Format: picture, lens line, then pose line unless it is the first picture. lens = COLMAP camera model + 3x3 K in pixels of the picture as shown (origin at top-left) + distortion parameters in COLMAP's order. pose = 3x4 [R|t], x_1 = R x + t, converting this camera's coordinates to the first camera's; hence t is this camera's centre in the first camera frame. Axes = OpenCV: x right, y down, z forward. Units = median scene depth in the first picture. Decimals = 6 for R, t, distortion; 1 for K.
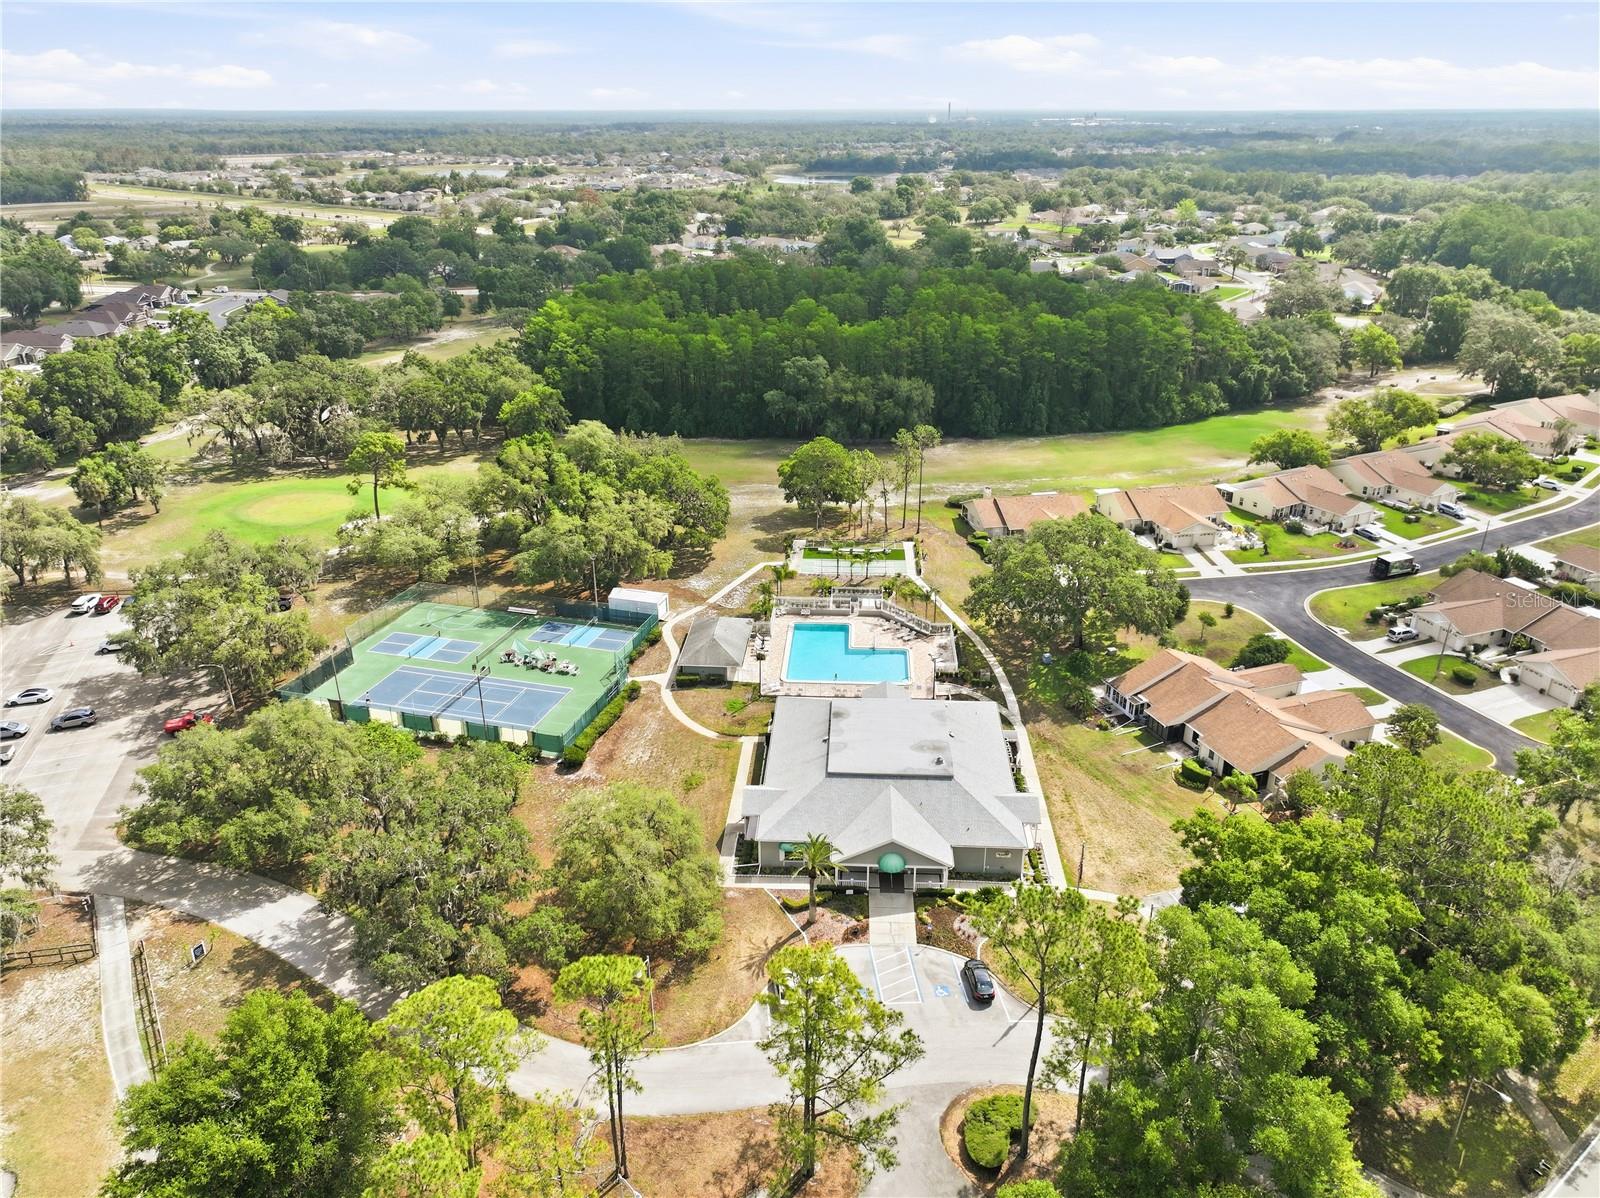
lens RADIAL K [[1120.6, 0, 803.6], [0, 1120.6, 593.3], [0, 0, 1]] dist [-0.003878, 0.024062]
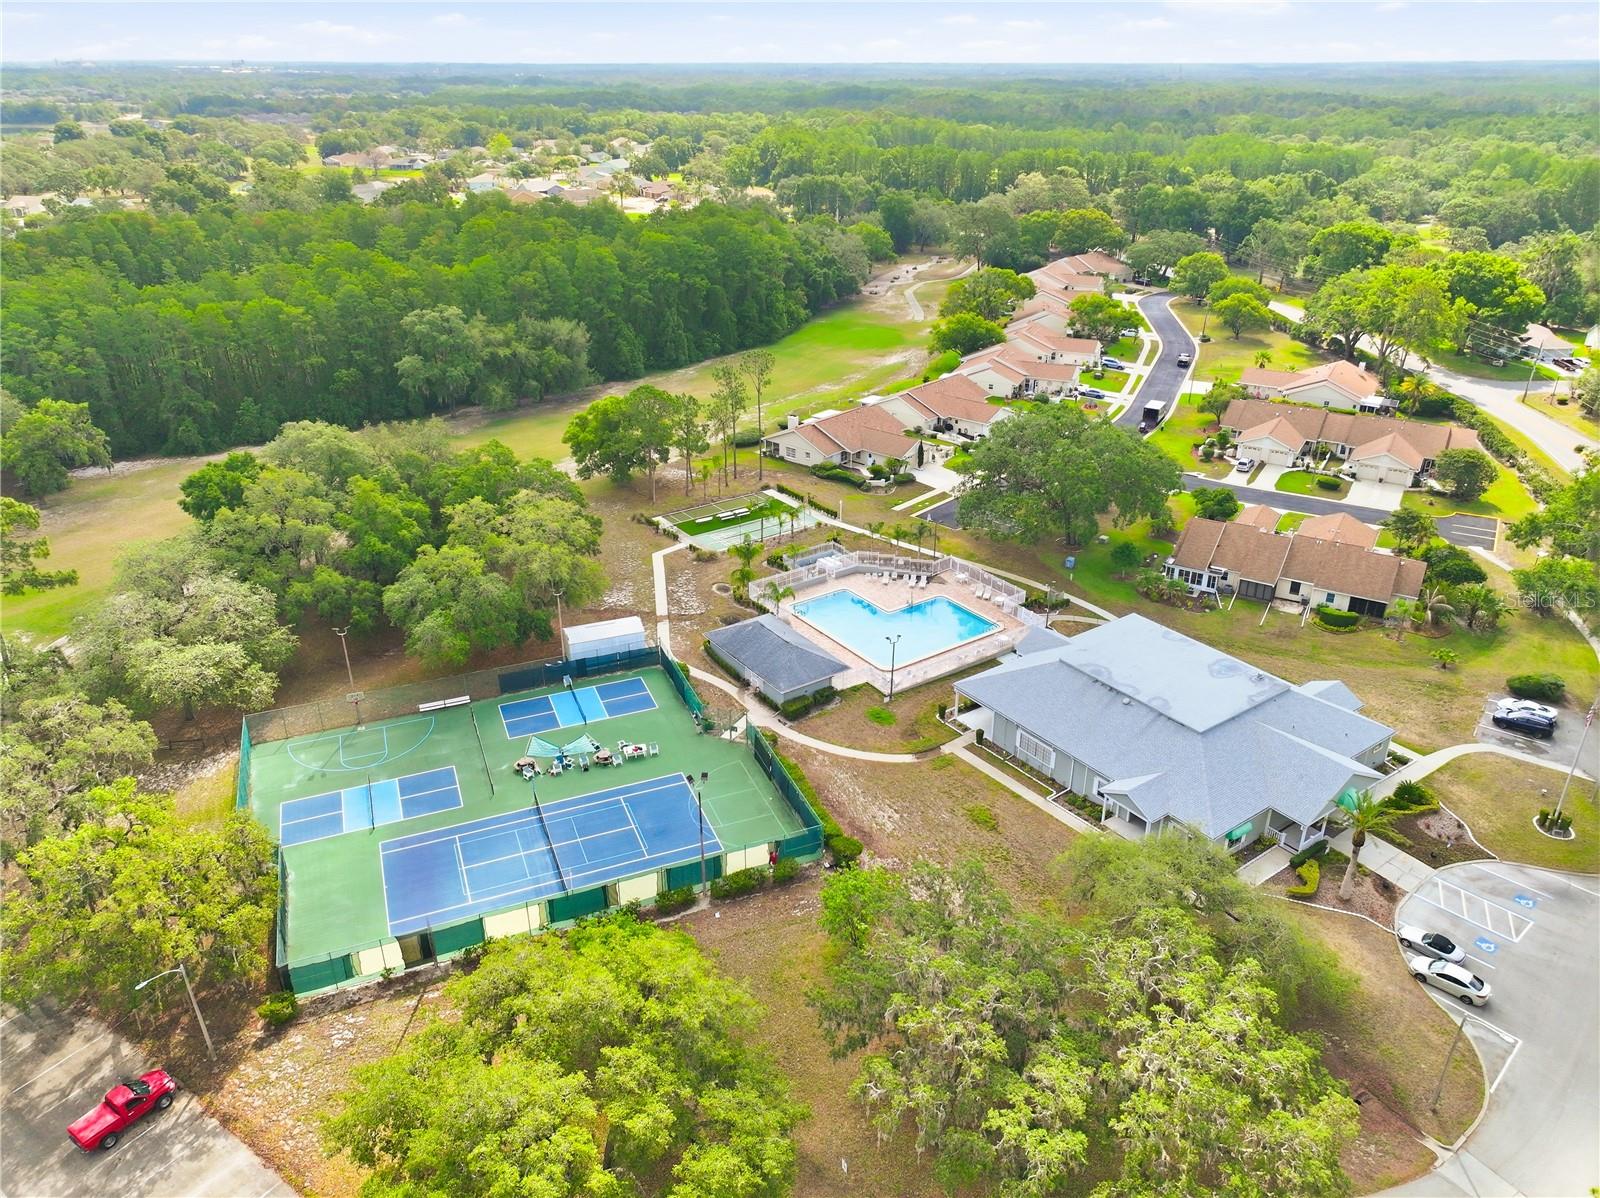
lens RADIAL K [[1120.6, 0, 801.6], [0, 1120.6, 604.7], [0, 0, 1]] dist [-0.003878, 0.024062]
pose [[0.781613, -0.270707, 0.561959, -0.452752], [0.245808, 0.961689, 0.121377, -0.069912], [-0.573288, 0.043264, 0.818211, 0.355498]]
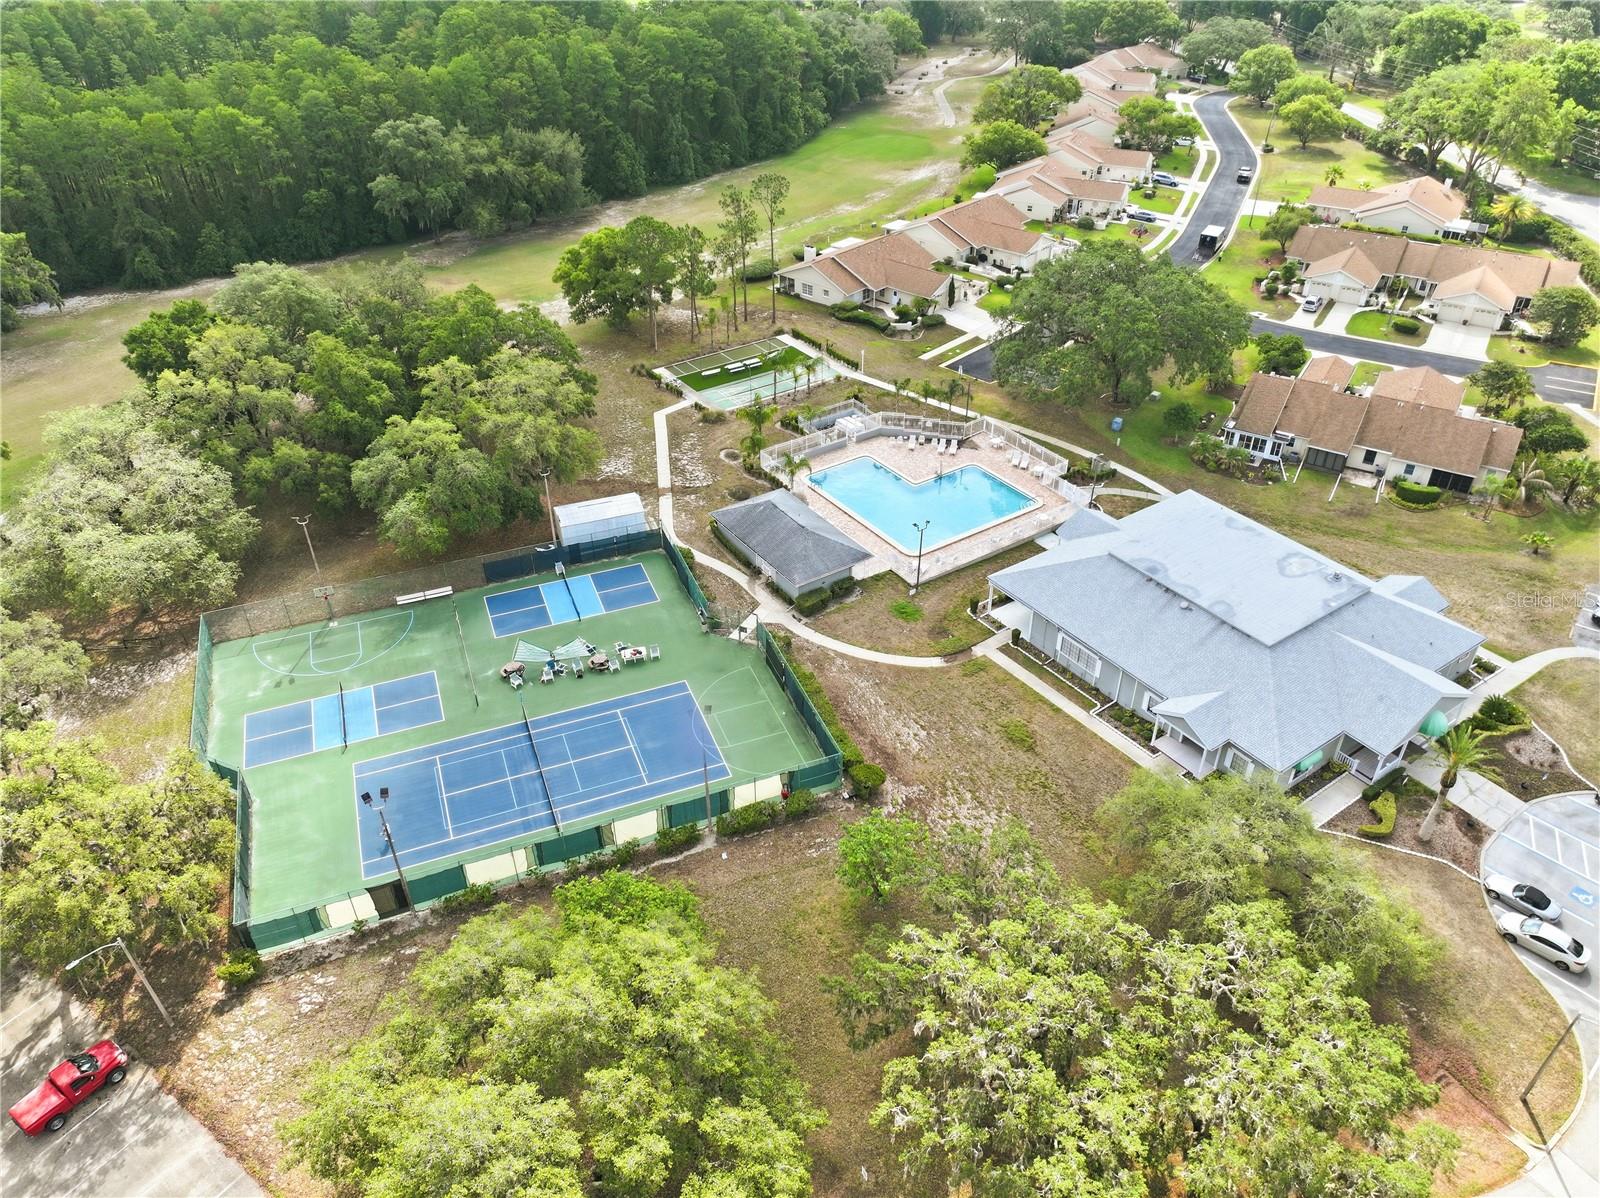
lens RADIAL K [[1120.6, 0, 800.8], [0, 1120.6, 600.8], [0, 0, 1]] dist [-0.003878, 0.024062]
pose [[0.790638, -0.354052, 0.499538, -0.402259], [0.245242, 0.930677, 0.271472, -0.096311], [-0.561024, -0.092129, 0.822657, 0.414237]]
